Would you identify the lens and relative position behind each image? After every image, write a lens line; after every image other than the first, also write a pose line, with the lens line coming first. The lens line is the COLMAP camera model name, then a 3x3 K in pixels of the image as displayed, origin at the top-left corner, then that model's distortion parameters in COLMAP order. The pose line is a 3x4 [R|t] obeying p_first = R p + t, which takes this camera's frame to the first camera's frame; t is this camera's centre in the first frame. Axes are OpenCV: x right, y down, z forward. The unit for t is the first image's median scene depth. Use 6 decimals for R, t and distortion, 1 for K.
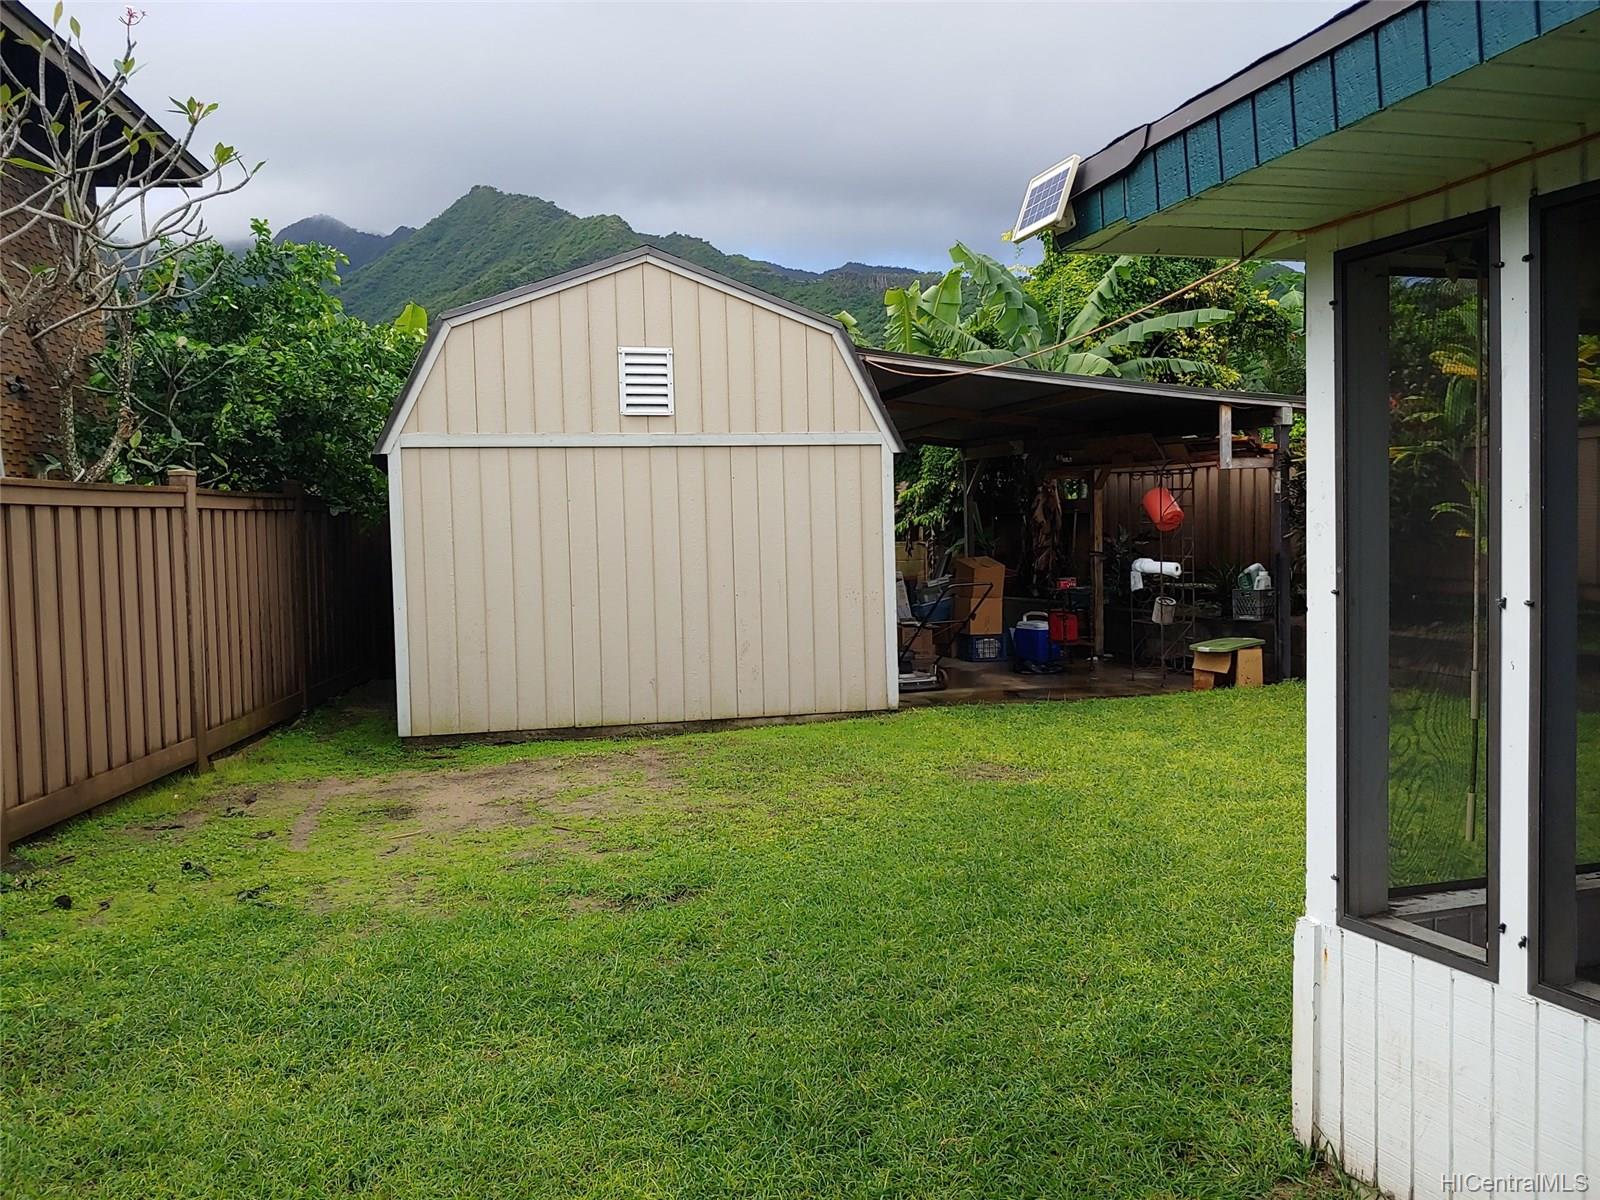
lens RADIAL K [[1424.7, 0, 795.2], [0, 1424.7, 588.8], [0, 0, 1]] dist [0.074178, -0.113164]
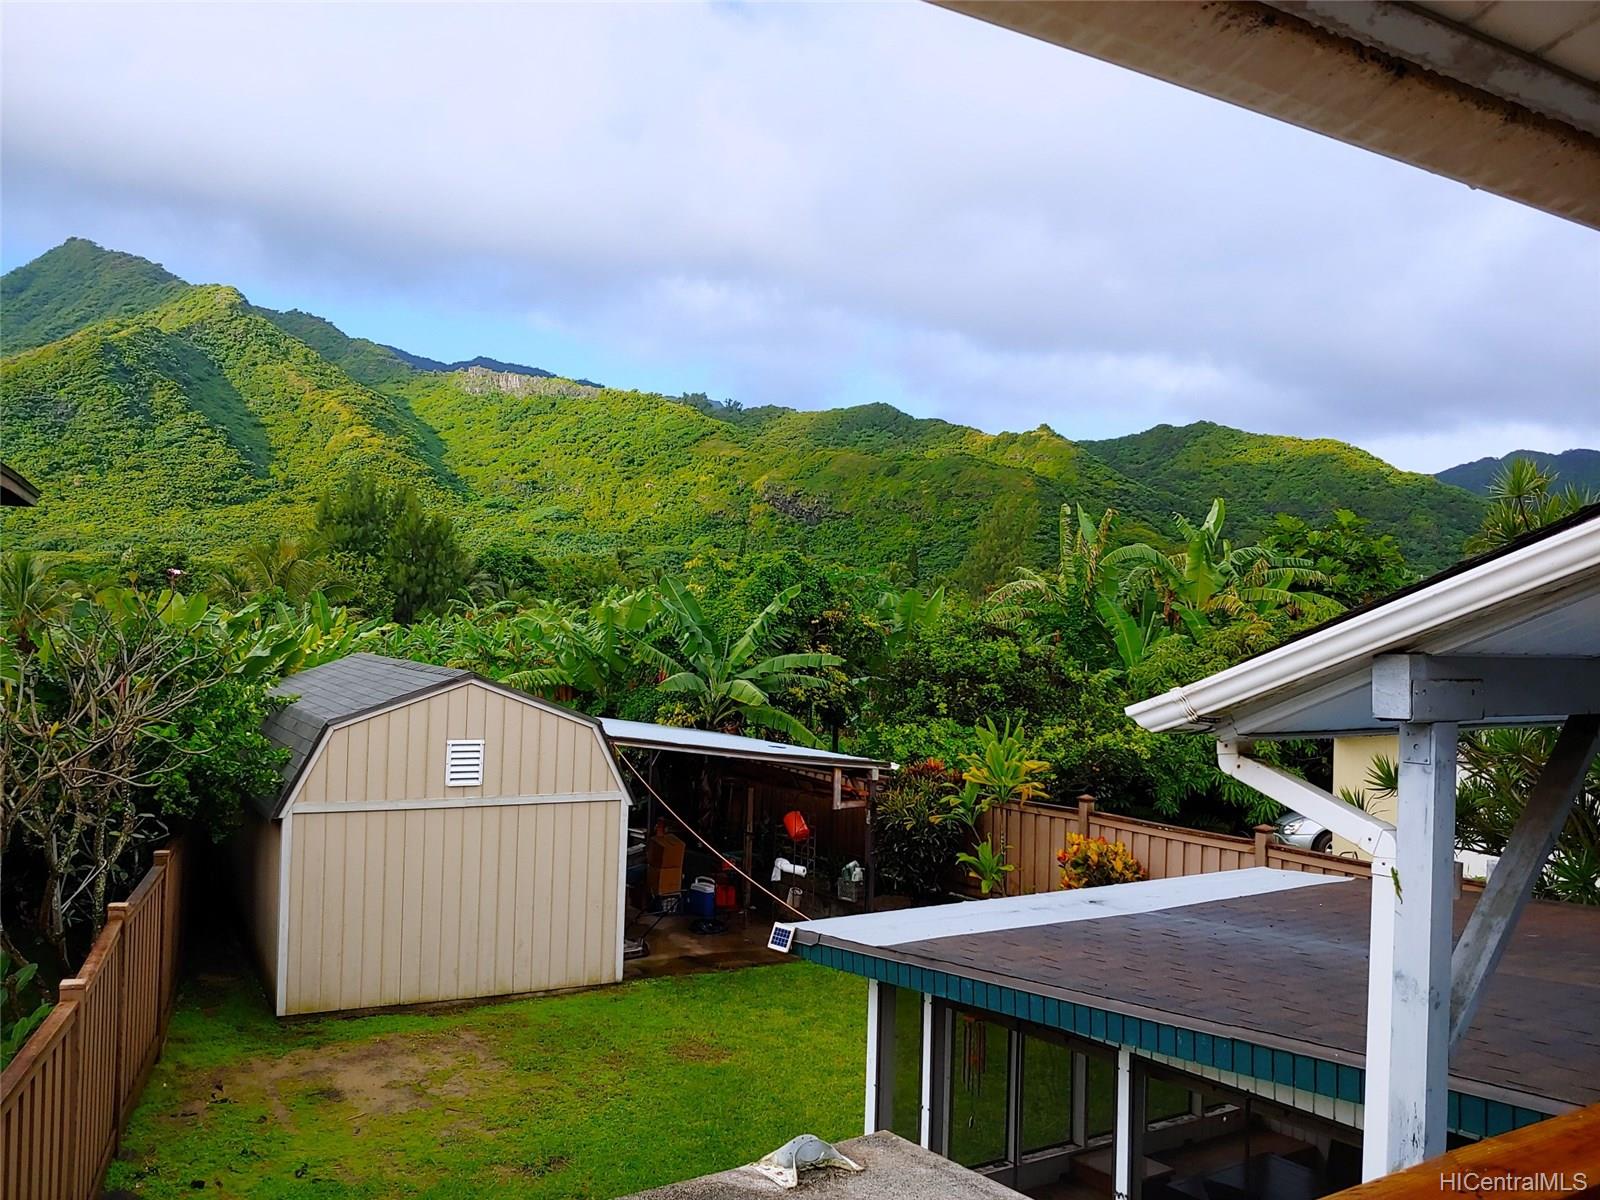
lens RADIAL K [[1424.7, 0, 812.9], [0, 1424.7, 601.3], [0, 0, 1]] dist [0.074178, -0.113164]
pose [[0.960333, 0.054433, 0.273492, -0.150215], [-0.038610, 0.997272, -0.062914, -0.202109], [-0.276171, 0.049859, 0.959814, -0.457303]]
